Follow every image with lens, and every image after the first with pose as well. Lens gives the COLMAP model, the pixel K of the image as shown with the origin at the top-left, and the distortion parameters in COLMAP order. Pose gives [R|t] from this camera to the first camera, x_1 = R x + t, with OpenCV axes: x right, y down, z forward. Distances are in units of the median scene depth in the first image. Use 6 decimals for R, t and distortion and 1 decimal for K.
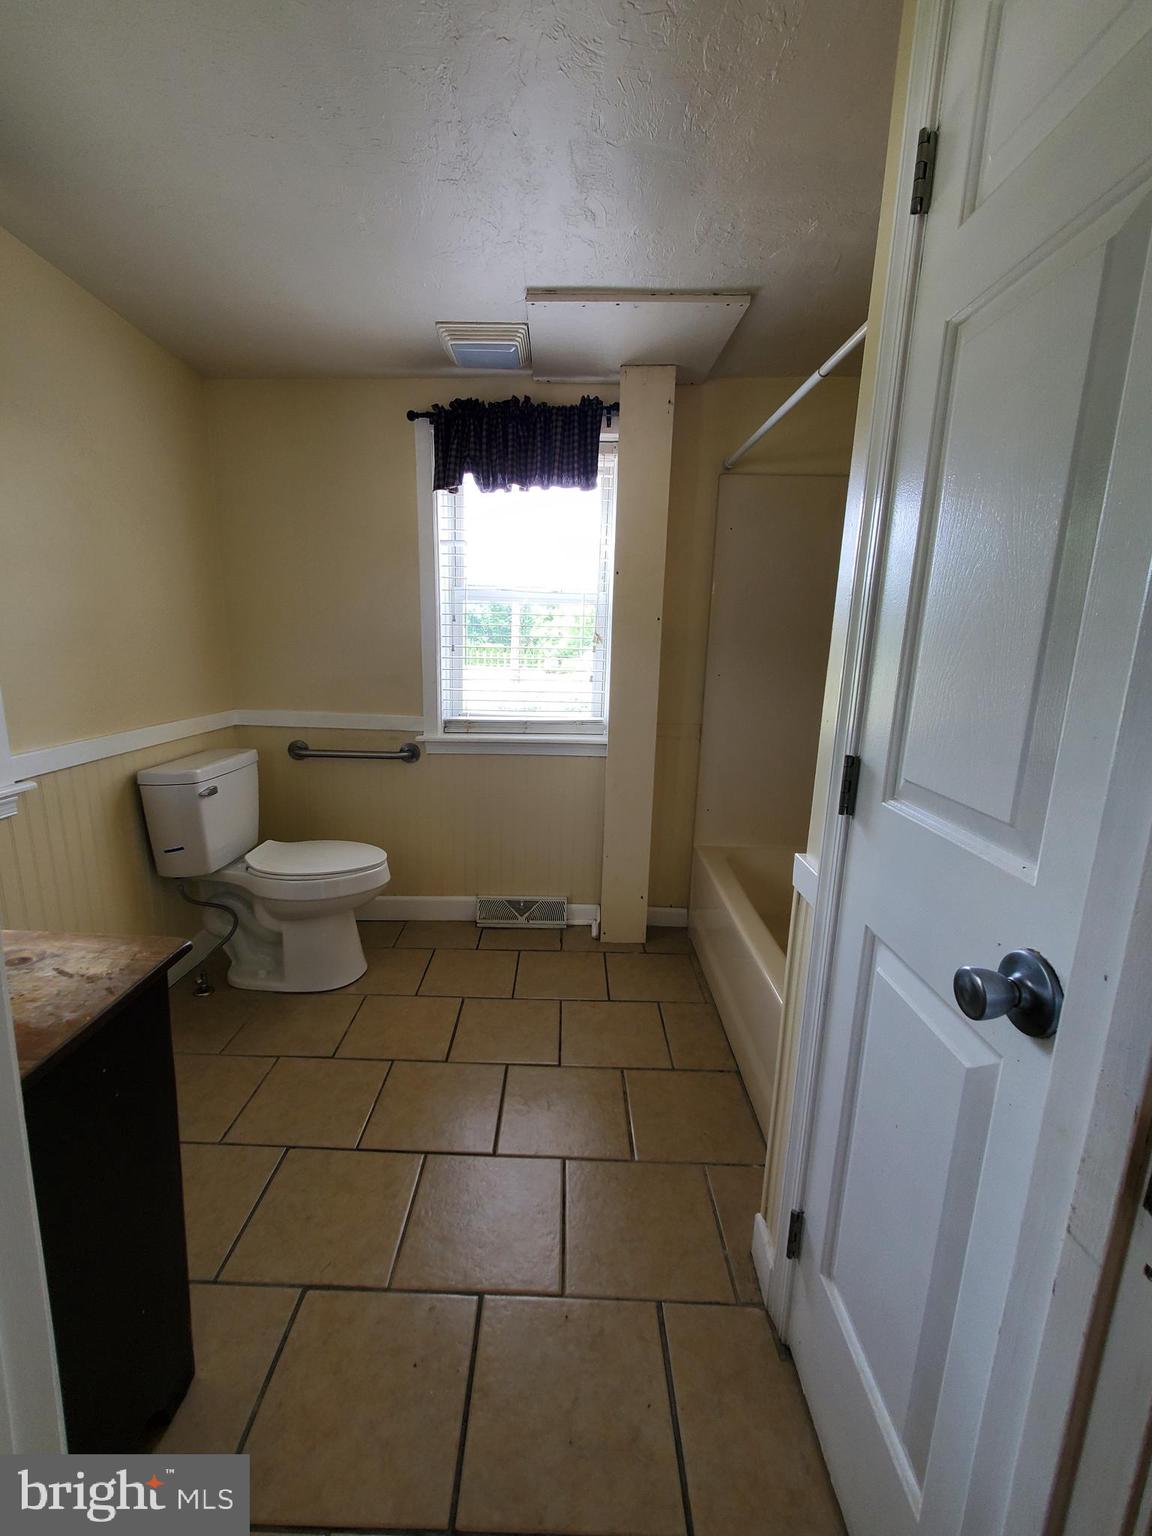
lens RADIAL K [[644.6, 0, 564.0], [0, 644.6, 763.9], [0, 0, 1]] dist [0.003936, 0.001562]
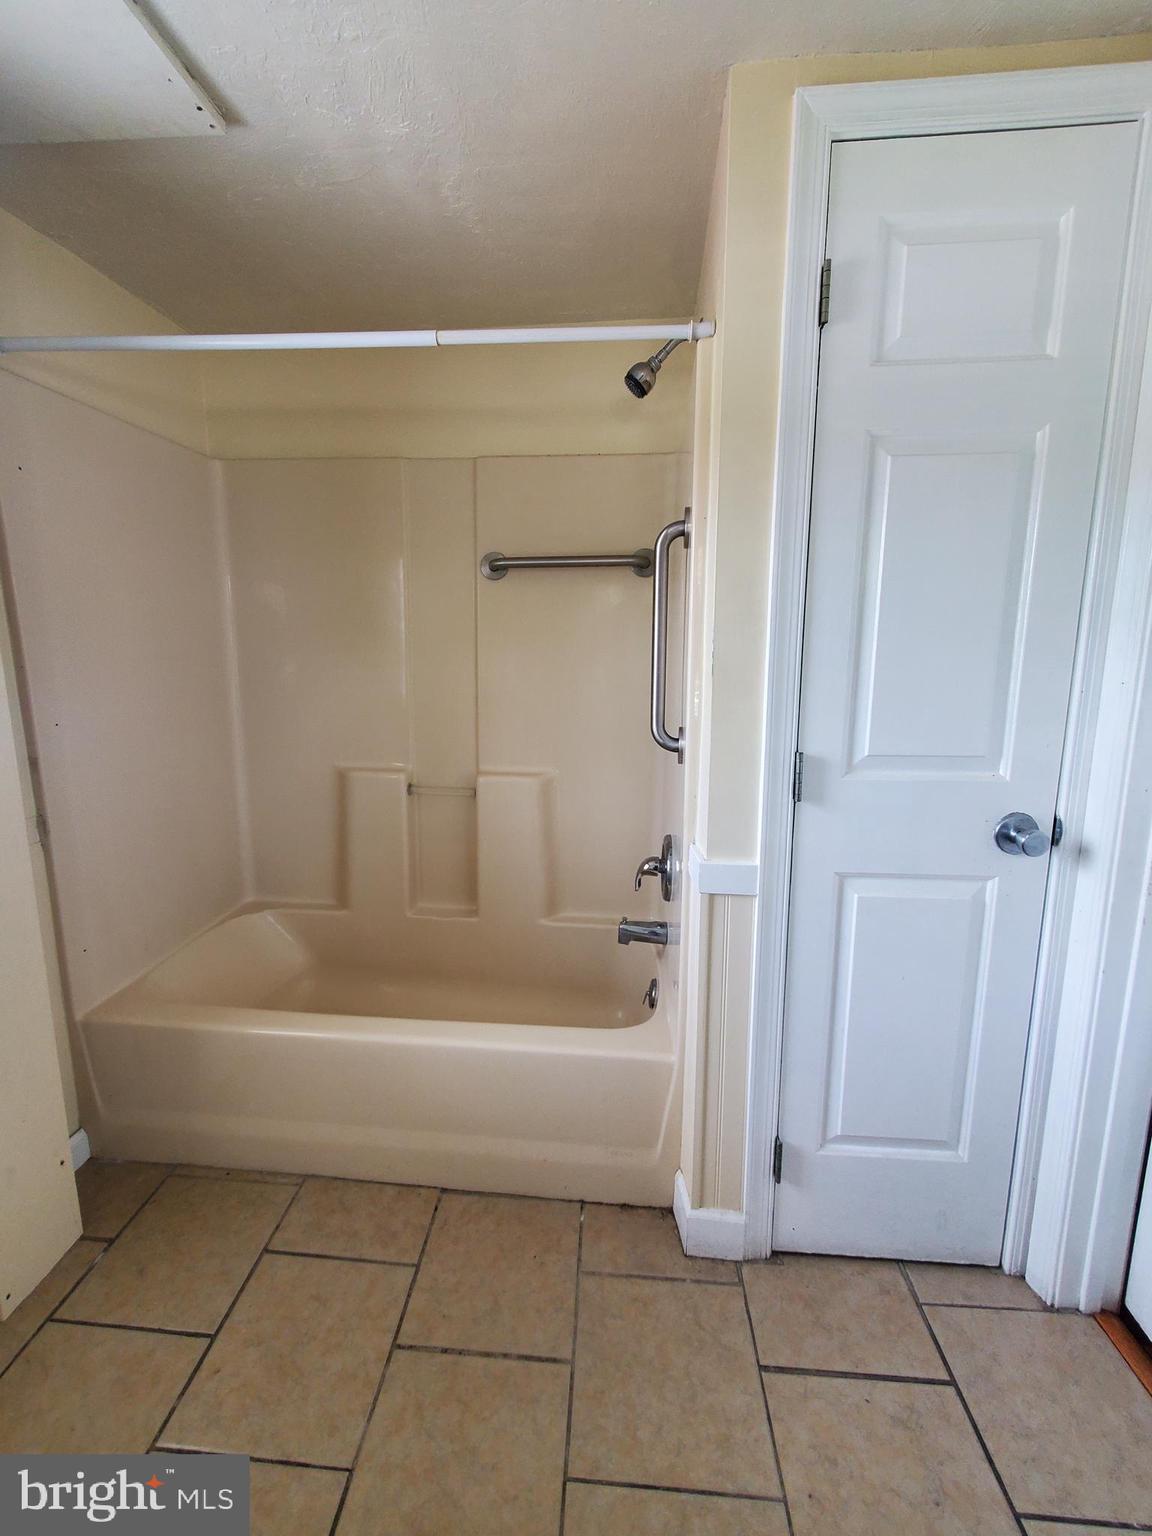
lens RADIAL K [[644.6, 0, 568.2], [0, 644.6, 755.0], [0, 0, 1]] dist [0.003936, 0.001562]
pose [[0.067063, -0.192905, 0.978923, -0.633225], [0.204988, 0.962866, 0.175698, -0.246426], [-0.976464, 0.188884, 0.104116, 1.032307]]
